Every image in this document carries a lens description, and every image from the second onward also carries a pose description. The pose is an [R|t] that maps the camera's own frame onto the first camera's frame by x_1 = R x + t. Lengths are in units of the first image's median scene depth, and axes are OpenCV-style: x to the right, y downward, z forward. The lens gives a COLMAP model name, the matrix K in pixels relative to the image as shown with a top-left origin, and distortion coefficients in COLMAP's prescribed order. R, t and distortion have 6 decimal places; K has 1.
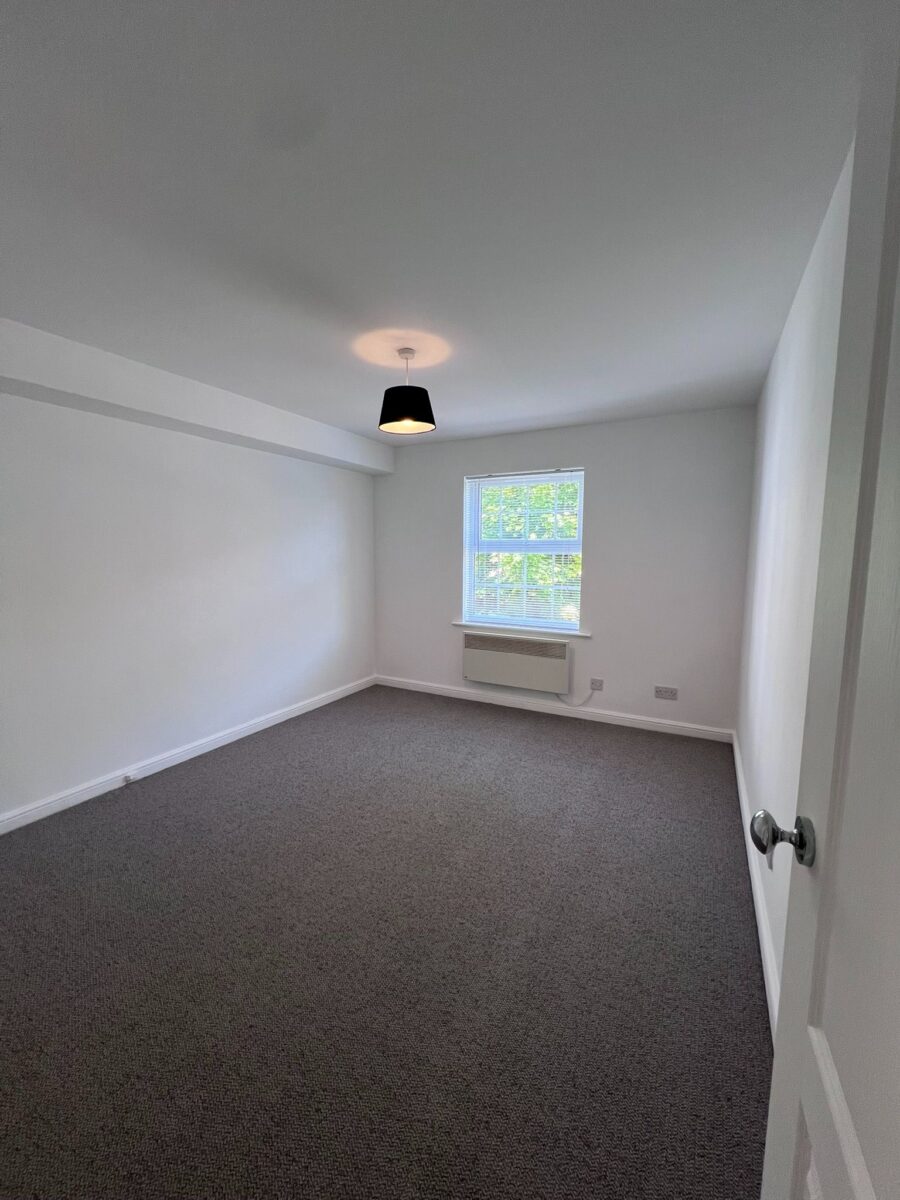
lens RADIAL K [[471.1, 0, 451.2], [0, 471.1, 591.5], [0, 0, 1]] dist [-0.000532, 0.000153]
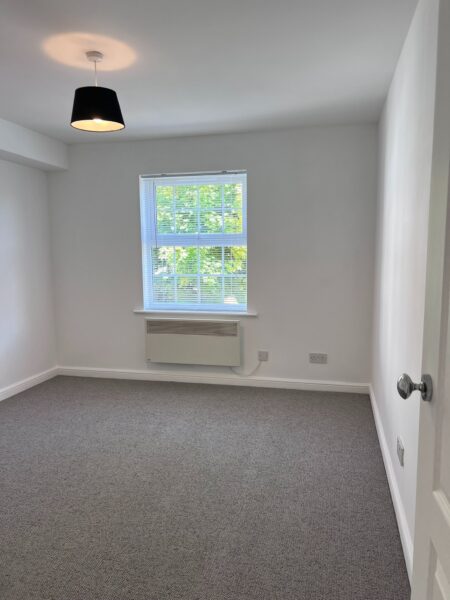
lens RADIAL K [[461.2, 0, 224.4], [0, 461.2, 300.4], [0, 0, 1]] dist [0.060092, -0.069625]
pose [[0.965536, -0.038832, 0.257358, -0.098644], [0.036868, 0.999243, 0.012455, 0.051946], [-0.257647, -0.002538, 0.966236, -0.113355]]
